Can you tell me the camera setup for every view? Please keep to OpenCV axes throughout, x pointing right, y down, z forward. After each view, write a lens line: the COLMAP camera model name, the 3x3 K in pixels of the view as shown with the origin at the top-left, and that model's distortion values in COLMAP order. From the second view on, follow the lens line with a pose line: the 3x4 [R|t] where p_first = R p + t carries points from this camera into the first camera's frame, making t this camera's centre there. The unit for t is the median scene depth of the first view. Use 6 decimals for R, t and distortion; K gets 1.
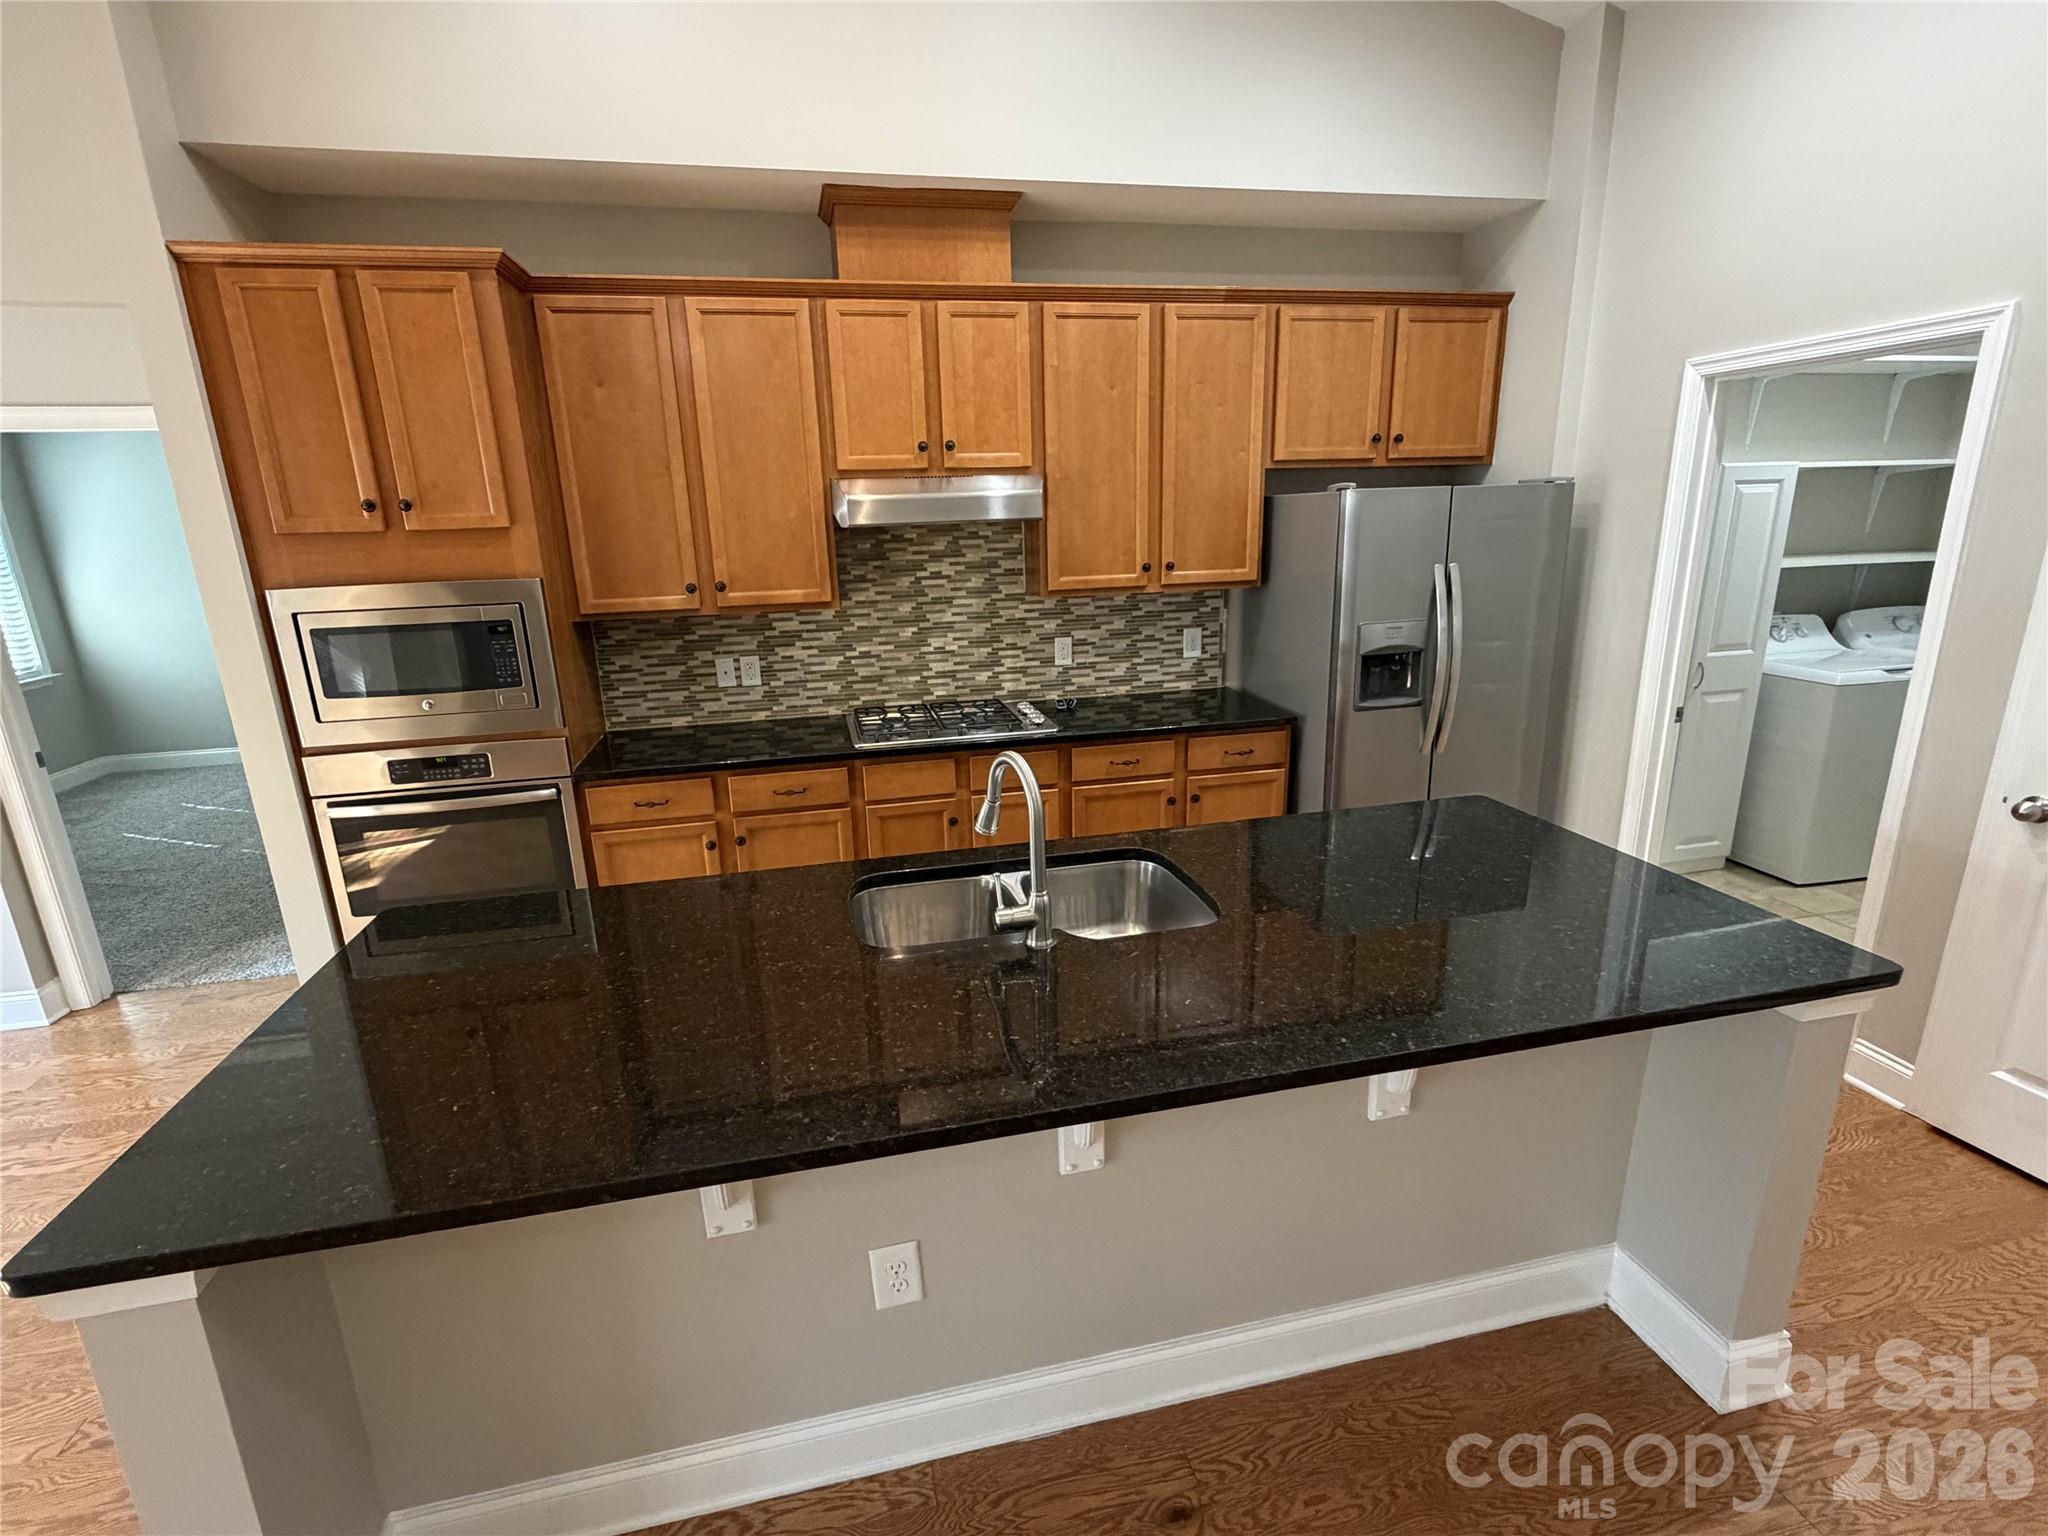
lens RADIAL K [[945.7, 0, 1015.9], [0, 945.7, 766.5], [0, 0, 1]] dist [0.001163, 0.000273]
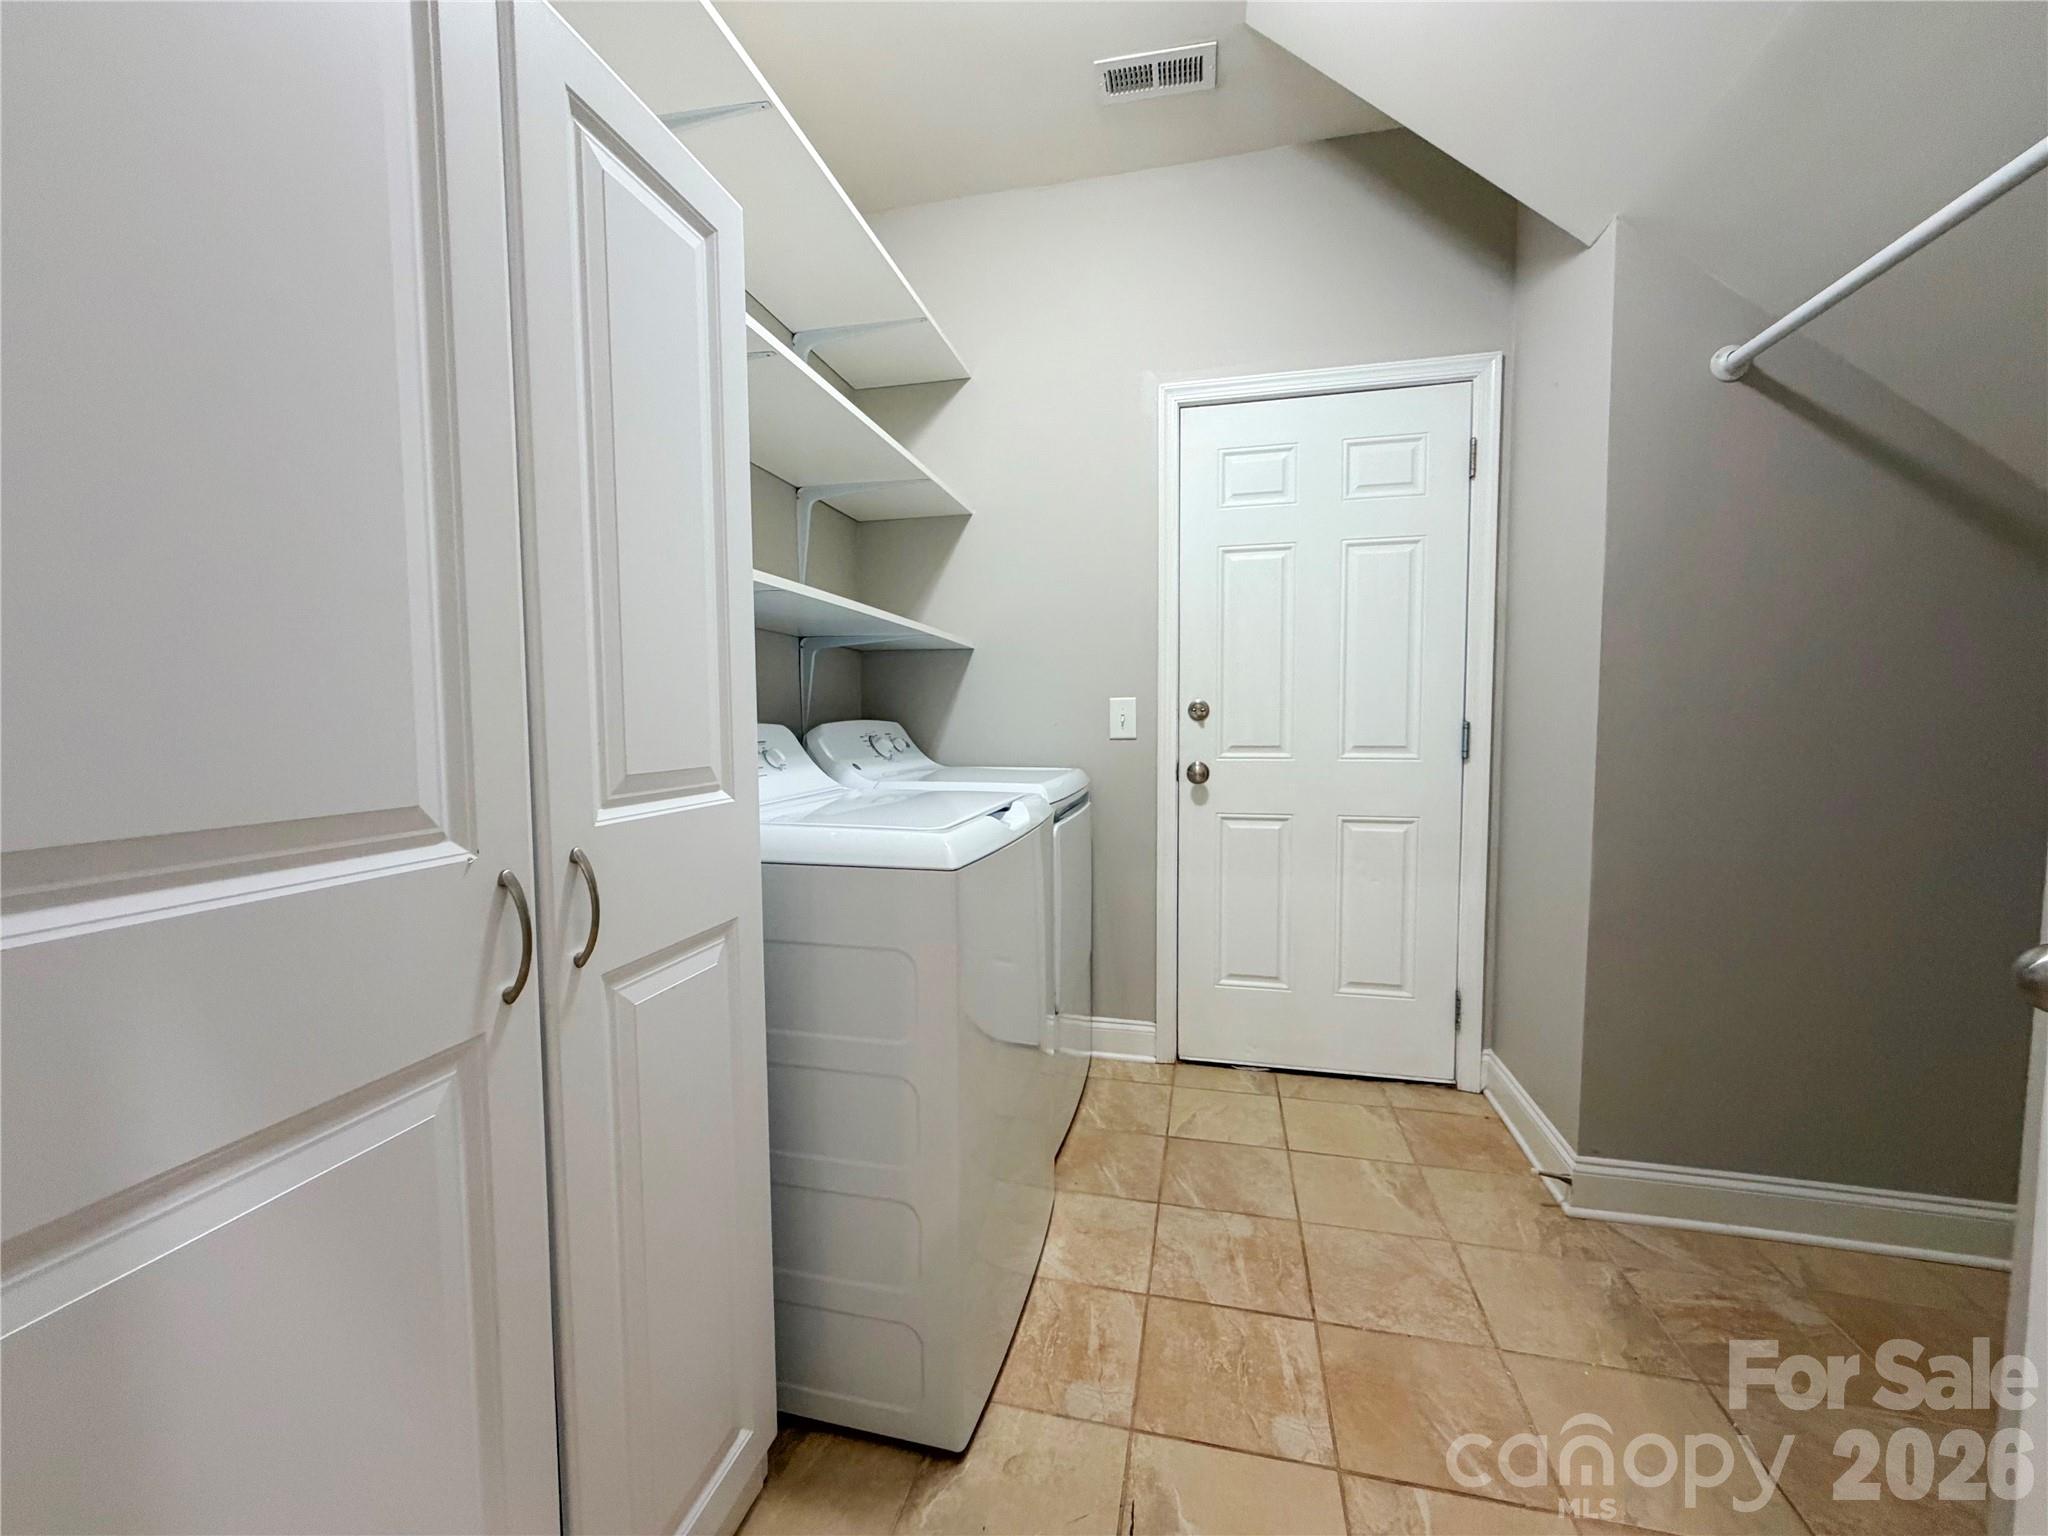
lens RADIAL K [[815.3, 0, 1019.0], [0, 815.3, 765.7], [0, 0, 1]] dist [0.001365, -0.000163]
pose [[0.444868, -0.027857, 0.895163, 0.645004], [0.226745, 0.970455, -0.082485, -0.096798], [-0.866417, 0.239669, 0.438041, 0.885200]]
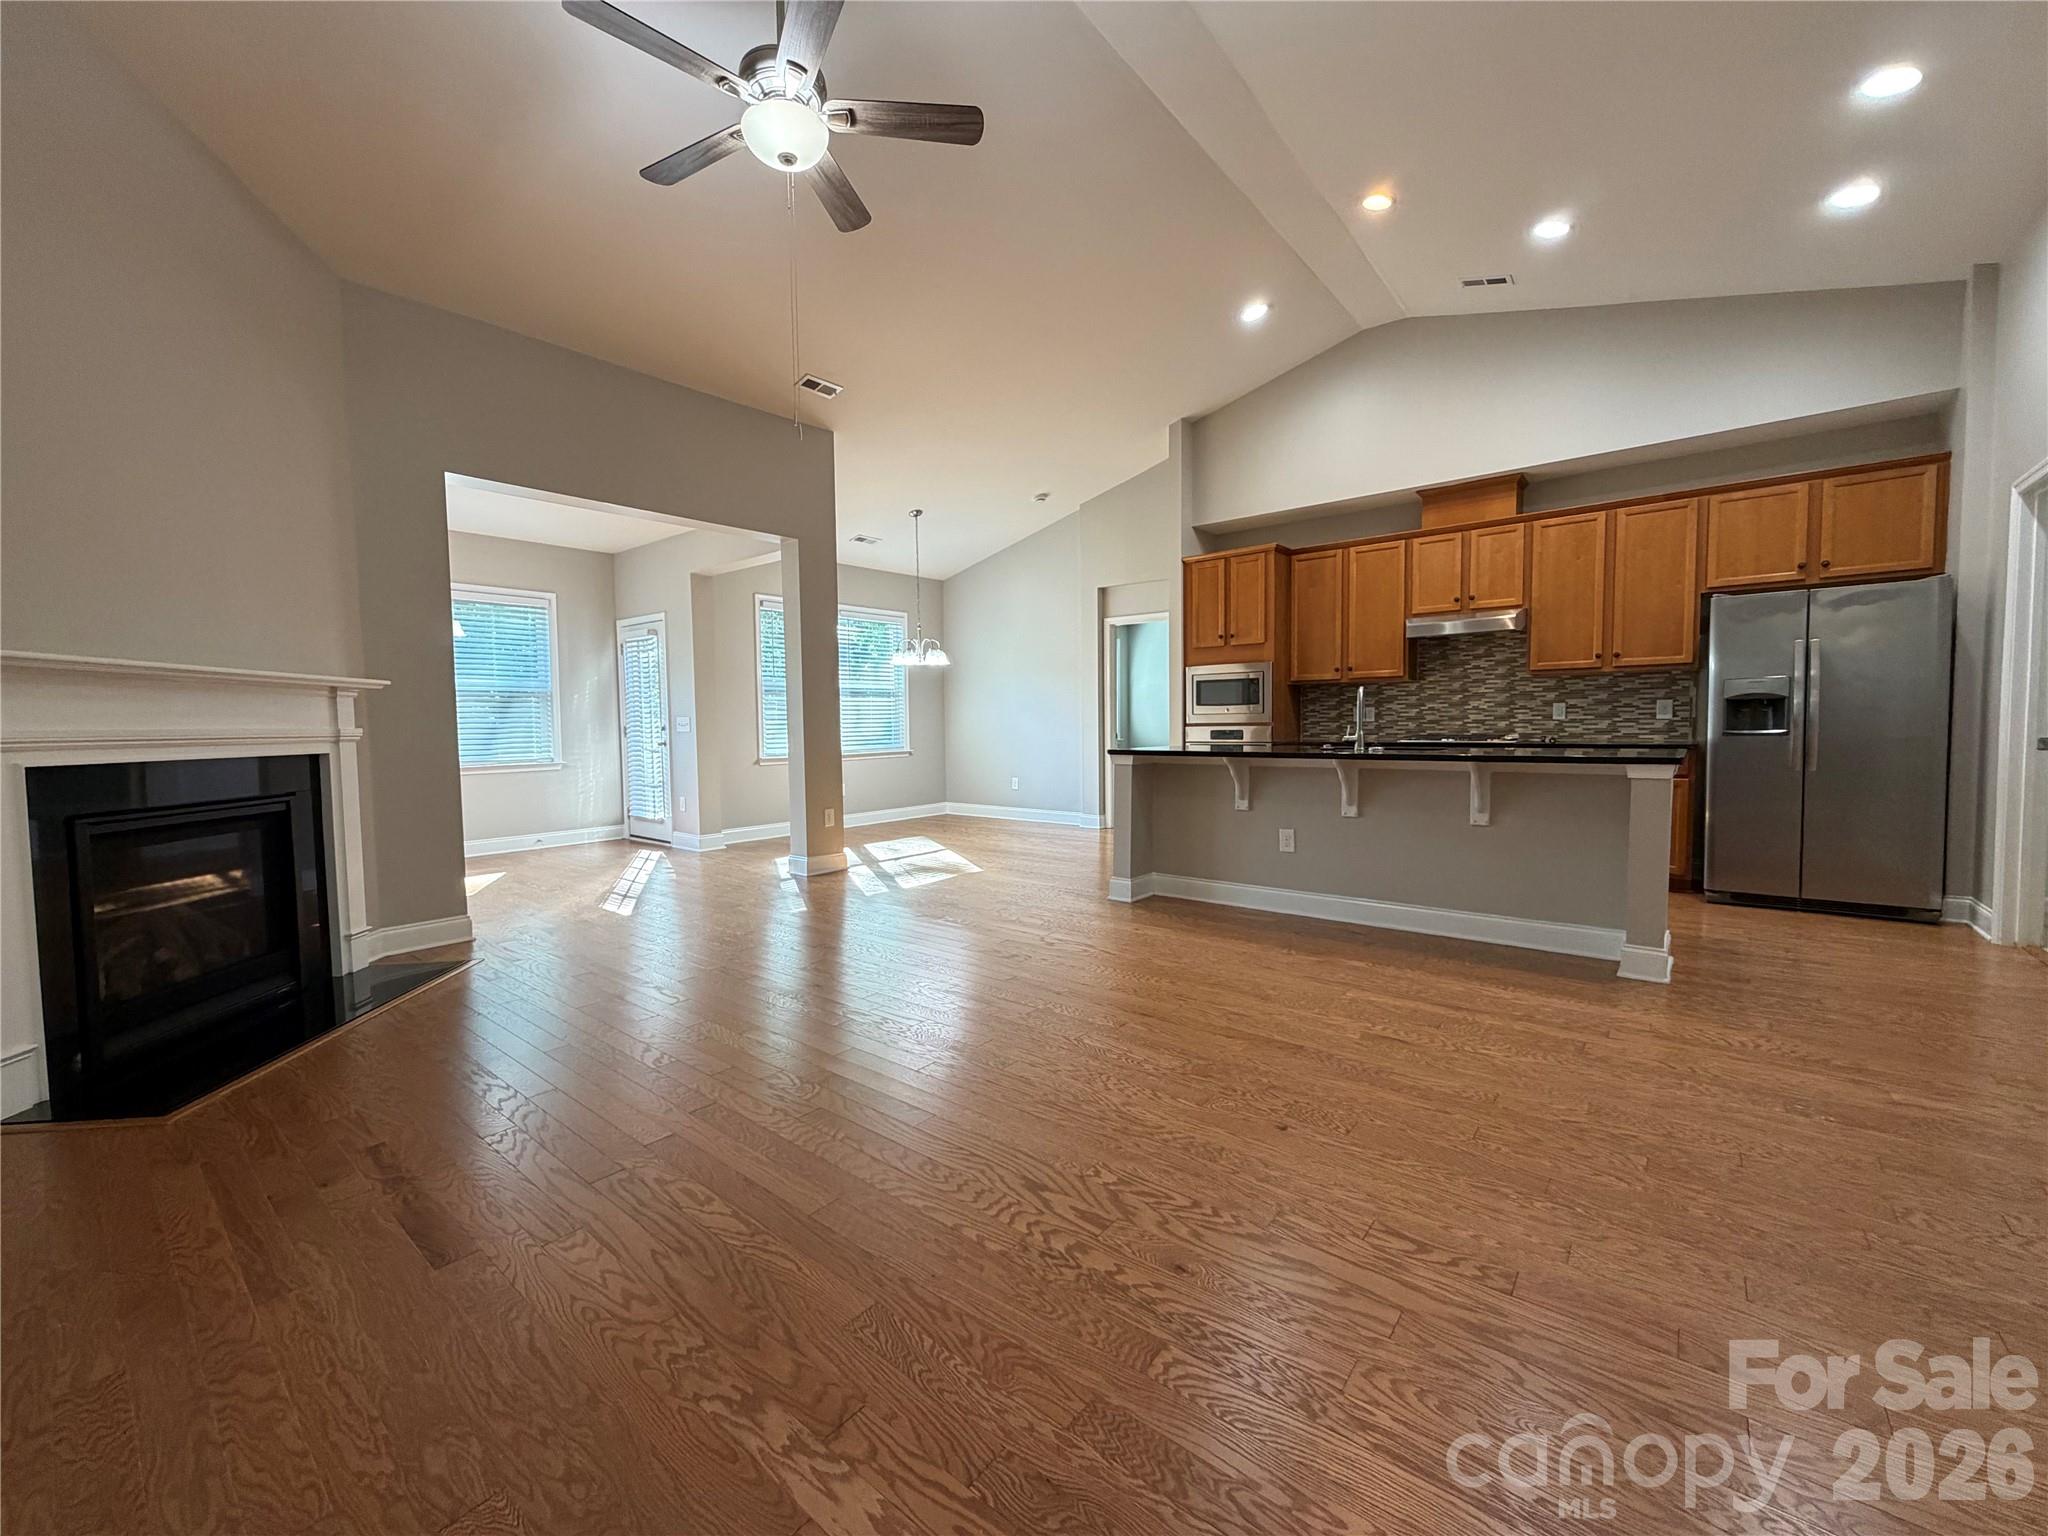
lens RADIAL K [[815.3, 0, 1019.0], [0, 815.3, 765.7], [0, 0, 1]] dist [0.001365, -0.000163]
pose [[0.612867, 0.062830, -0.787684, 0.656294], [-0.212812, 0.973126, -0.087959, 0.326473], [0.760990, 0.221536, 0.609767, -0.631578]]
